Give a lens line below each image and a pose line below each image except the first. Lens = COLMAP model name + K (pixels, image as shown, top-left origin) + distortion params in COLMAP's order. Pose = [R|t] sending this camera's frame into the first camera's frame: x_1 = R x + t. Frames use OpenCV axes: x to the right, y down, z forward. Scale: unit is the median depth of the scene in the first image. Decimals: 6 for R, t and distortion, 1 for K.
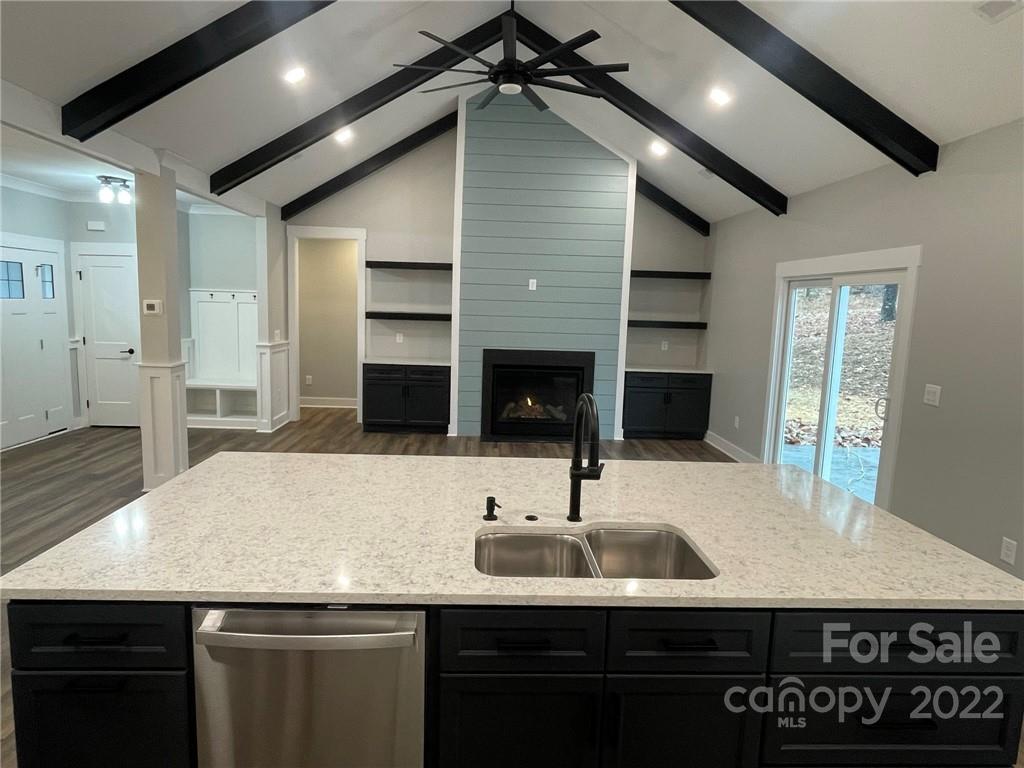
lens RADIAL K [[602.6, 0, 510.6], [0, 602.6, 381.8], [0, 0, 1]] dist [-0.024648, -0.000532]
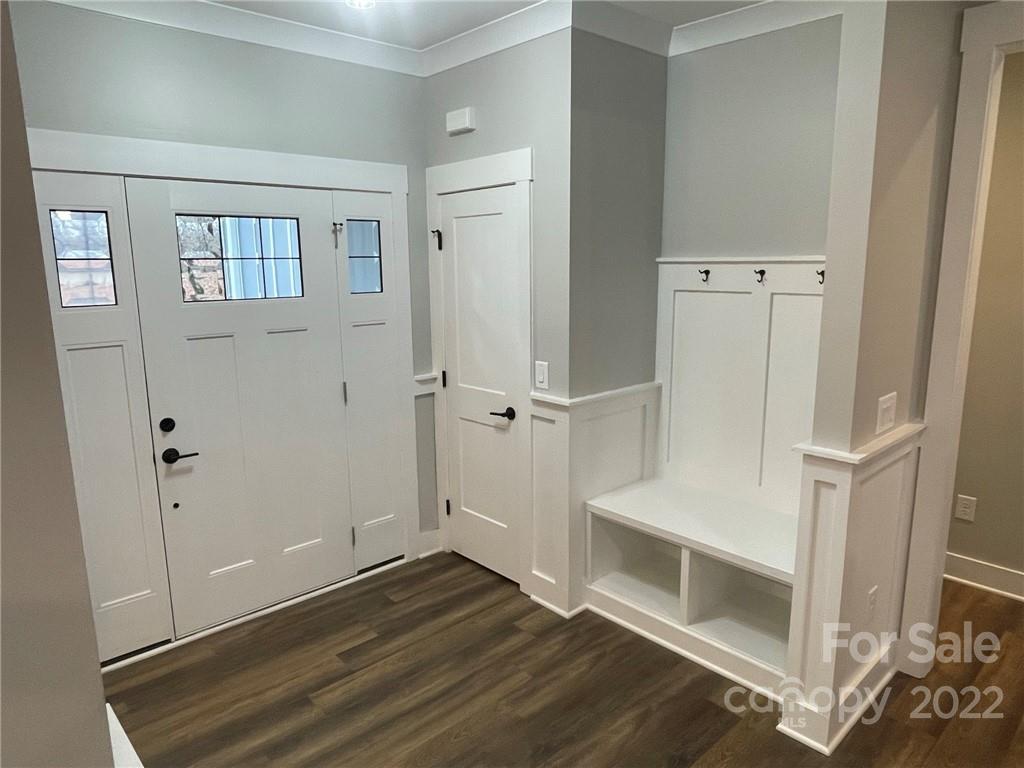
lens RADIAL K [[667.6, 0, 513.2], [0, 667.6, 383.1], [0, 0, 1]] dist [0.035906, -0.000326]
pose [[0.647424, 0.097727, -0.755838, -0.274575], [-0.065438, 0.995210, 0.072625, -0.106699], [0.759315, 0.002441, 0.650718, 0.685911]]
